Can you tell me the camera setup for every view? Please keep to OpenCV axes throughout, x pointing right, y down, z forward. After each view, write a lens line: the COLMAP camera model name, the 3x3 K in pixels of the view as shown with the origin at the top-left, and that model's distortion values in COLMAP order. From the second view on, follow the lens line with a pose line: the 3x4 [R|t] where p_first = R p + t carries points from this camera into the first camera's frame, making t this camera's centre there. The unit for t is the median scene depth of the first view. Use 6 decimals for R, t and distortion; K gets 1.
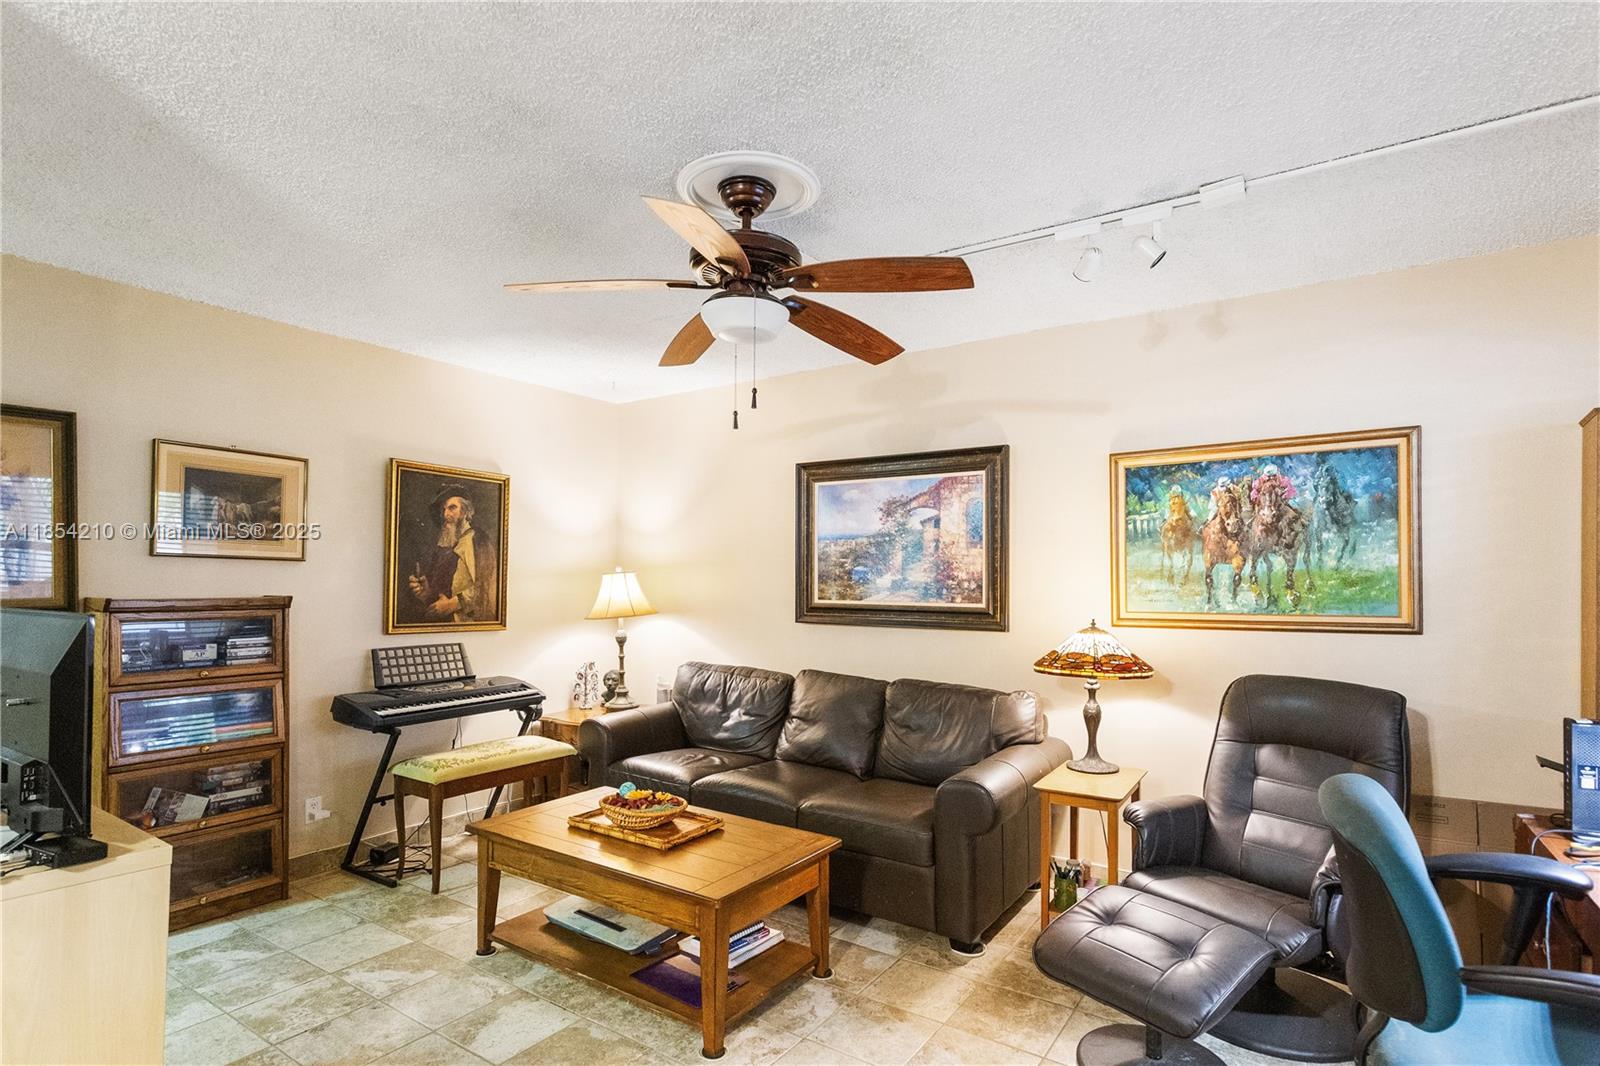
lens RADIAL K [[789.3, 0, 797.5], [0, 789.3, 577.9], [0, 0, 1]] dist [-0.001877, -0.000448]
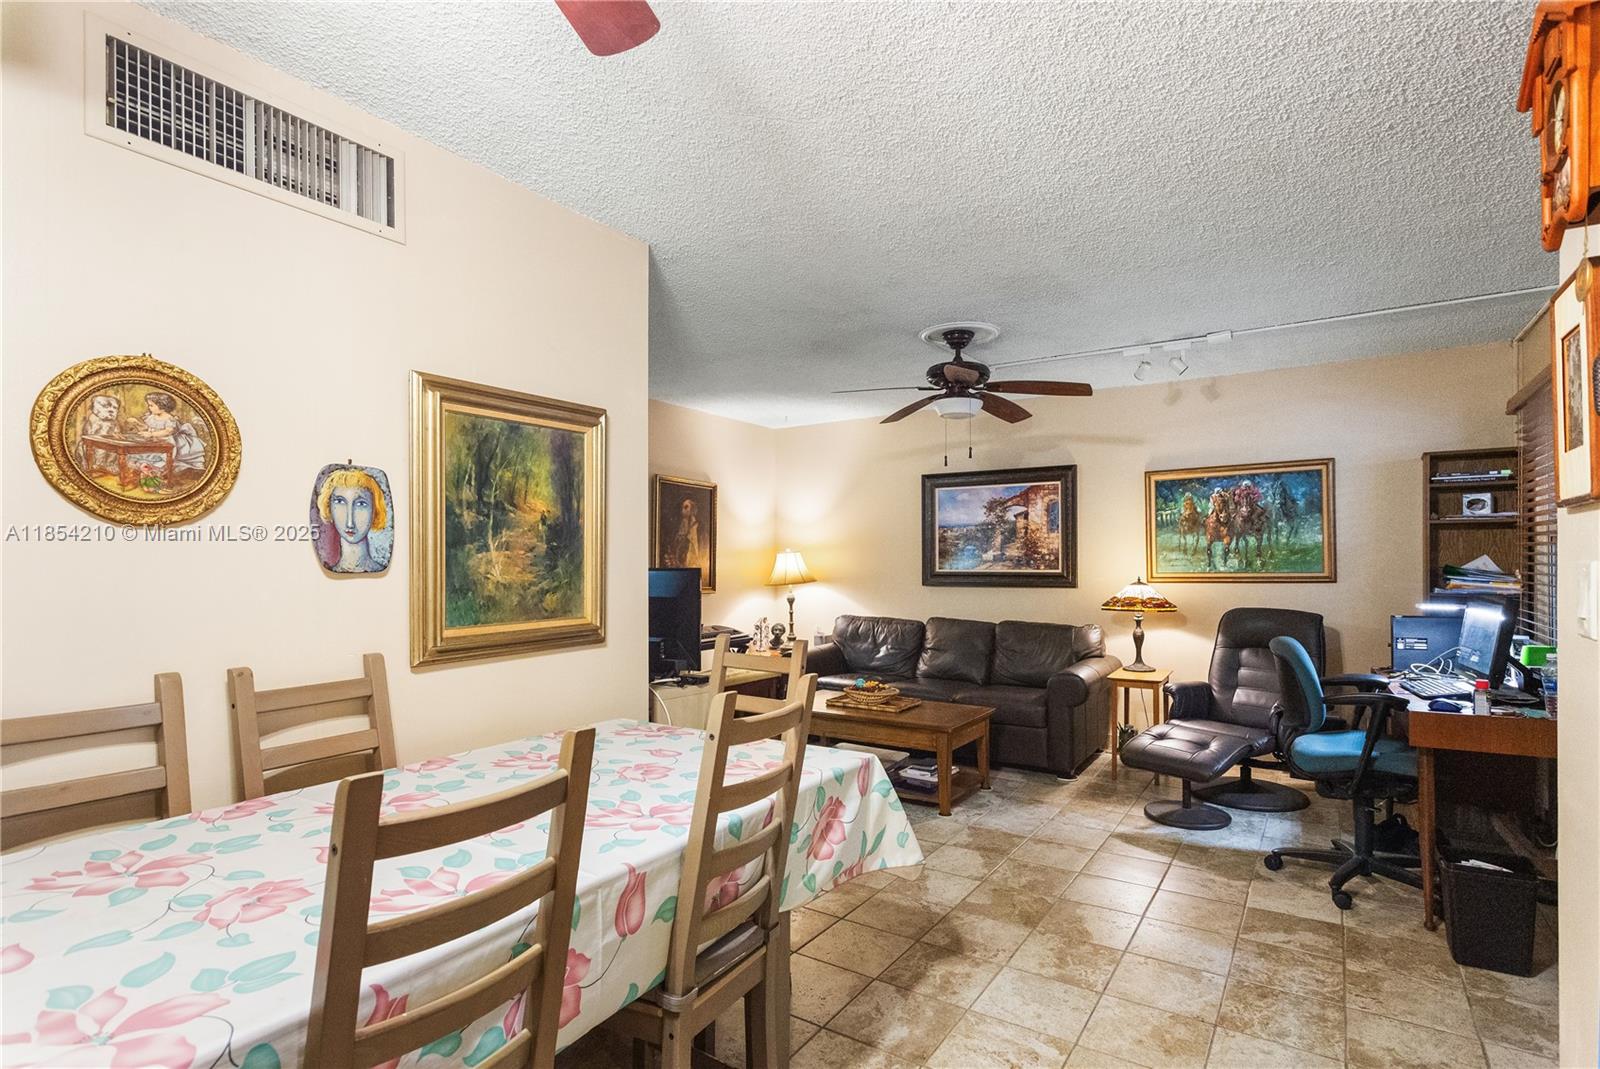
lens RADIAL K [[809.2, 0, 799.4], [0, 809.2, 563.4], [0, 0, 1]] dist [0.000977, 0.000176]
pose [[0.999462, -0.008855, 0.031583, -0.351323], [0.008824, 0.999960, 0.001114, 0.016341], [-0.031591, -0.000835, 0.999501, -0.597175]]
